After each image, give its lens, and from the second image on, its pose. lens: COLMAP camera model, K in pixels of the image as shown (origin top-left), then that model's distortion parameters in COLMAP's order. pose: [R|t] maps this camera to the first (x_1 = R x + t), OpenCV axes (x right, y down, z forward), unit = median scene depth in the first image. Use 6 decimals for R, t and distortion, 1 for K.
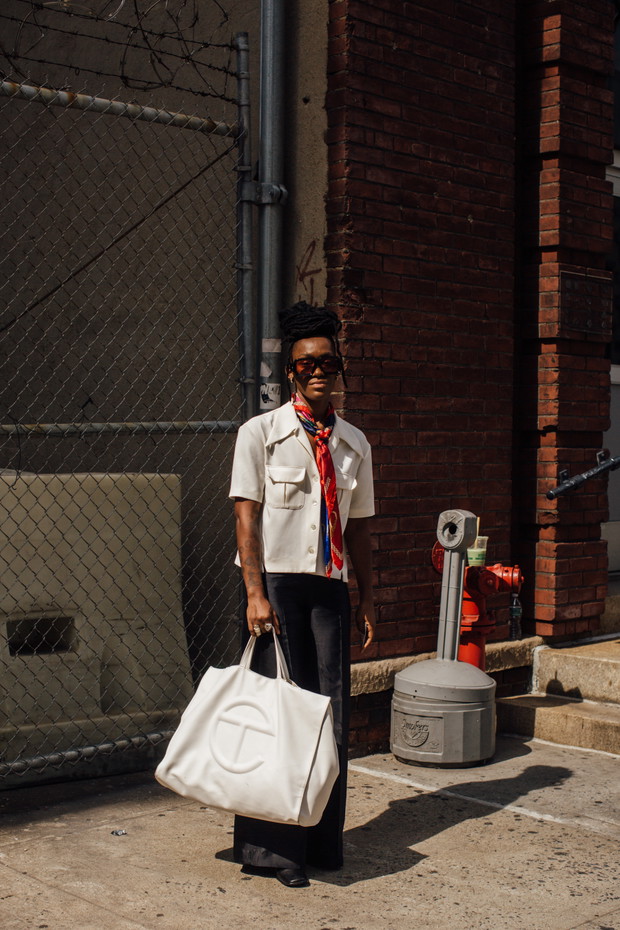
lens RADIAL K [[1373.9, 0, 335.0], [0, 1373.9, 523.1], [0, 0, 1]] dist [-0.083241, 0.000000]
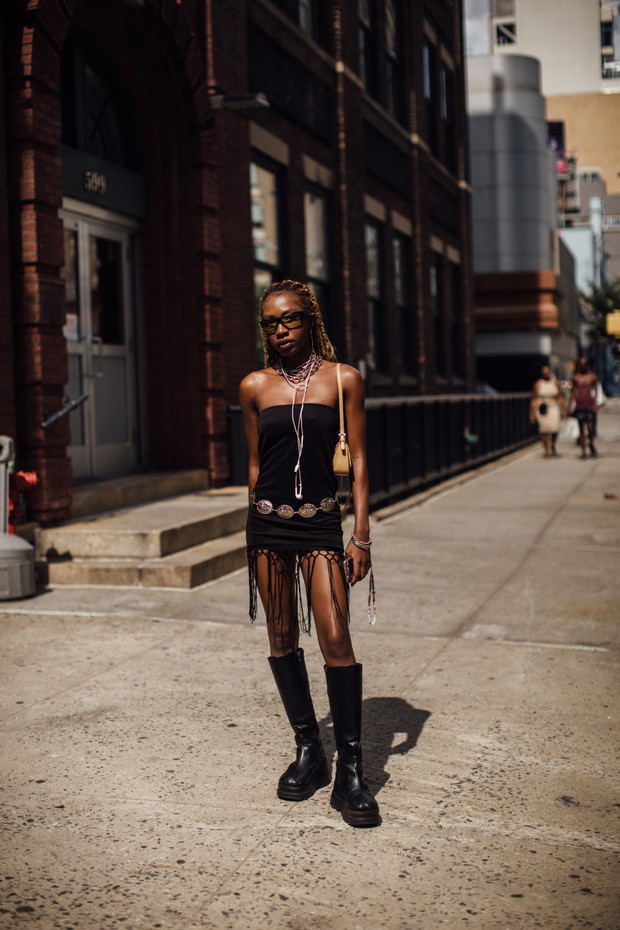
lens RADIAL K [[1293.1, 0, 320.1], [0, 1293.1, 466.1], [0, 0, 1]] dist [-0.088441, 0.000000]
pose [[0.860169, -0.051309, 0.507422, -0.301048], [0.055706, 0.998426, 0.006525, 0.030501], [-0.506958, 0.022654, 0.861673, -0.379989]]
